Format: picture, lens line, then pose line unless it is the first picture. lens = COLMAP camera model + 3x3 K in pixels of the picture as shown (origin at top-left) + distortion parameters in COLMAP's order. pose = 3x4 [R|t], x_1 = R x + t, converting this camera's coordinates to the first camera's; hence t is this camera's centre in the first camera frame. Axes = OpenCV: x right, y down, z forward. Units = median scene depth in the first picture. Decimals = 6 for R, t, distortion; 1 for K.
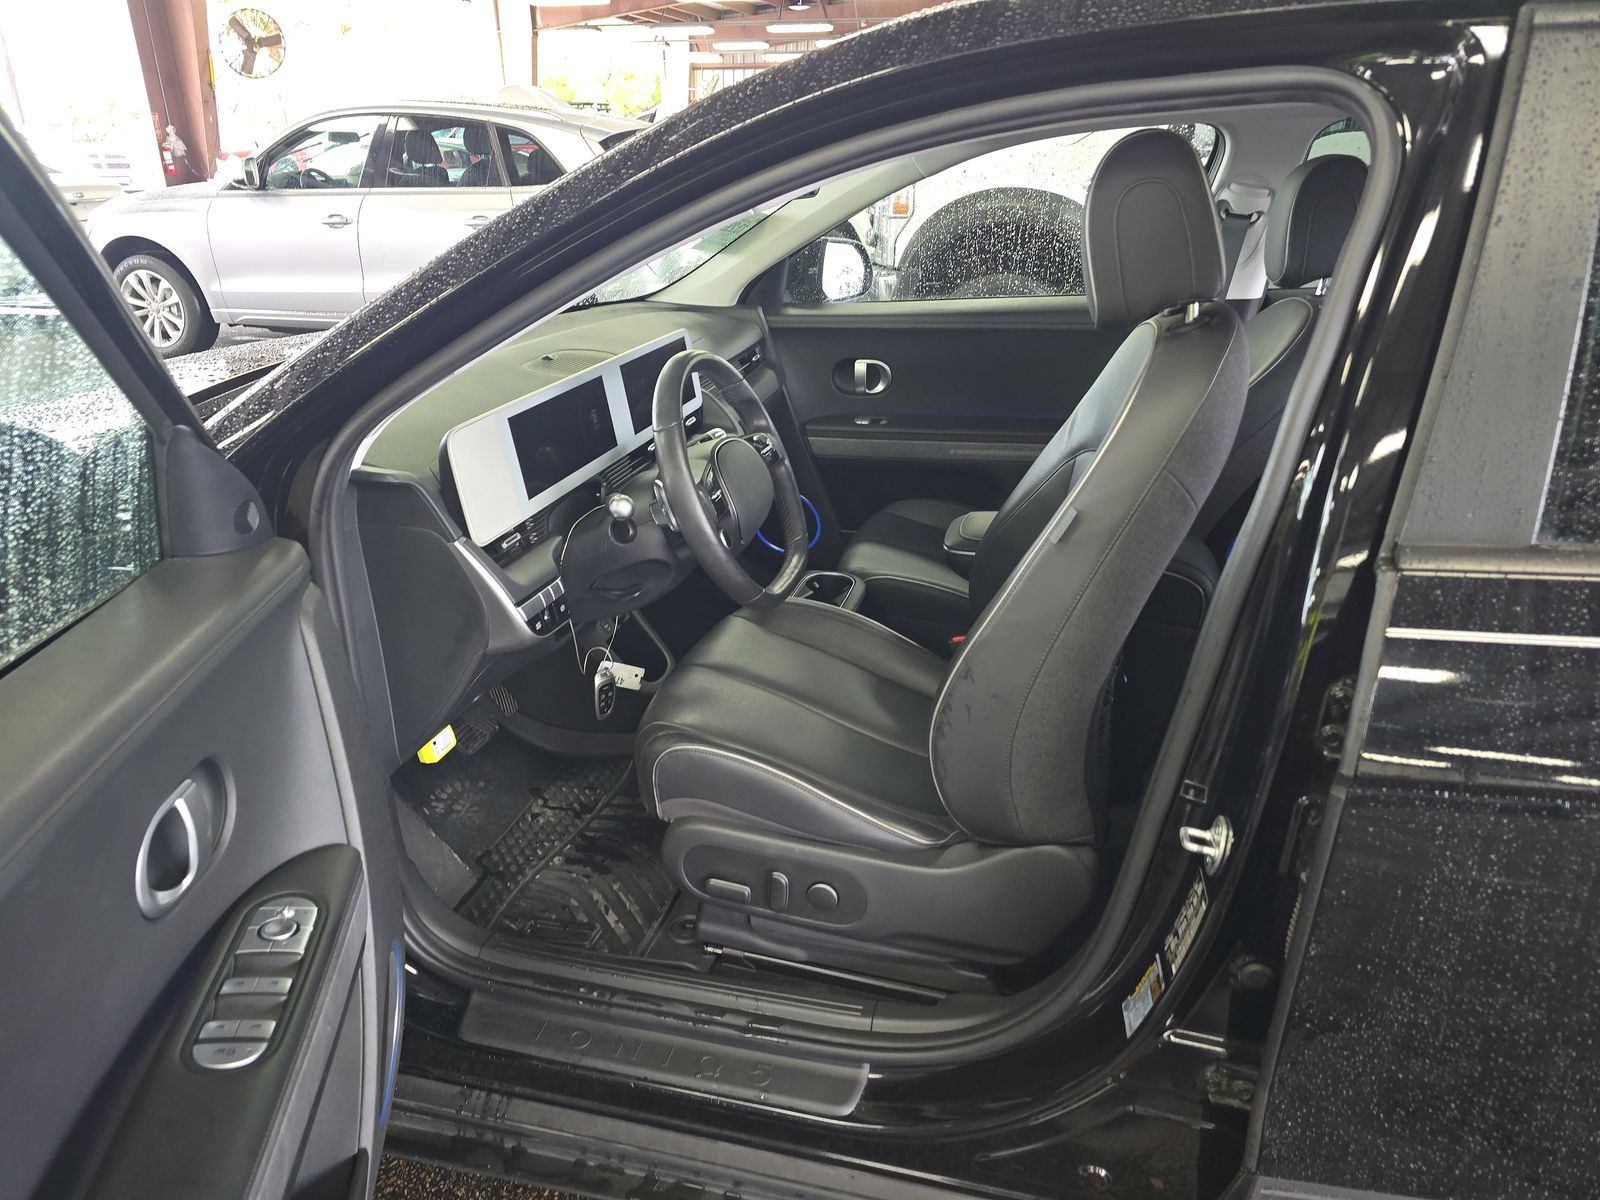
lens RADIAL K [[1093.5, 0, 797.0], [0, 1093.5, 595.4], [0, 0, 1]] dist [0.067942, -0.058539]
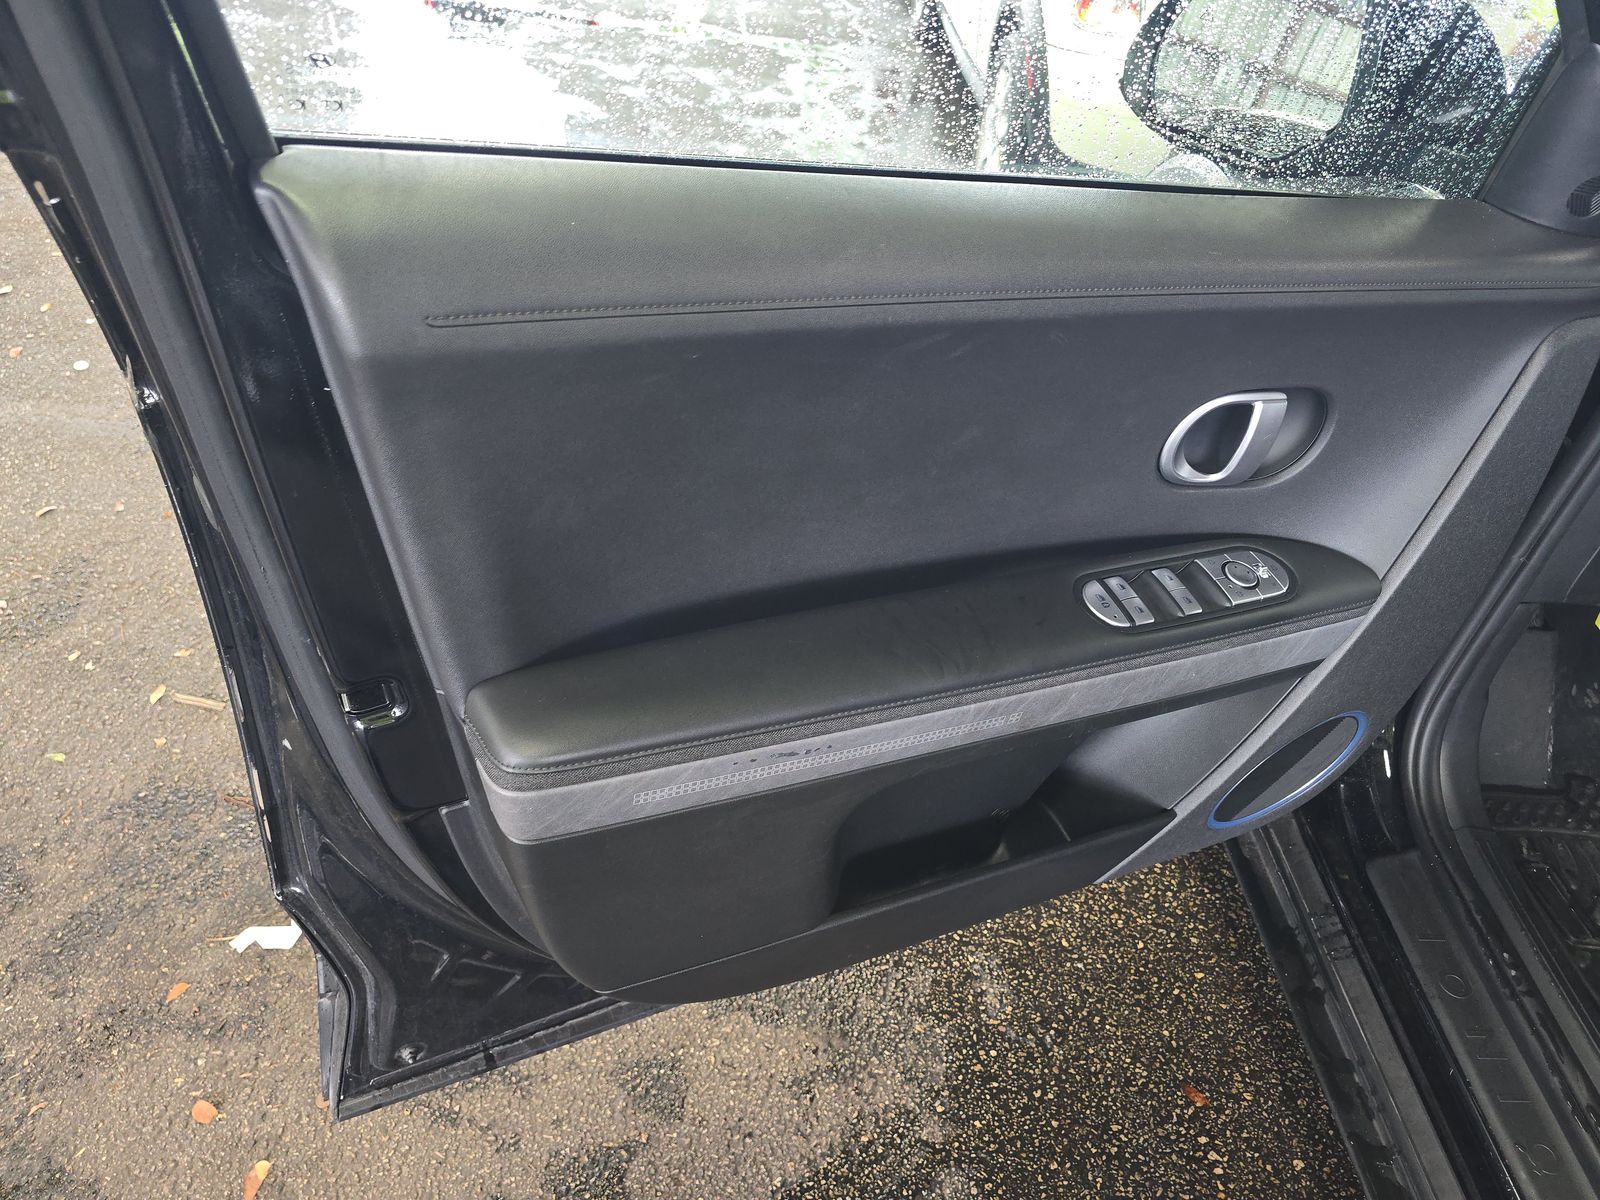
lens RADIAL K [[1093.5, 0, 797.0], [0, 1093.5, 595.4], [0, 0, 1]] dist [0.067942, -0.058539]
pose [[0.252087, 0.634943, -0.730274, 0.161626], [-0.466426, 0.740925, 0.483195, 0.026661], [0.847879, 0.218811, 0.482931, 0.205999]]
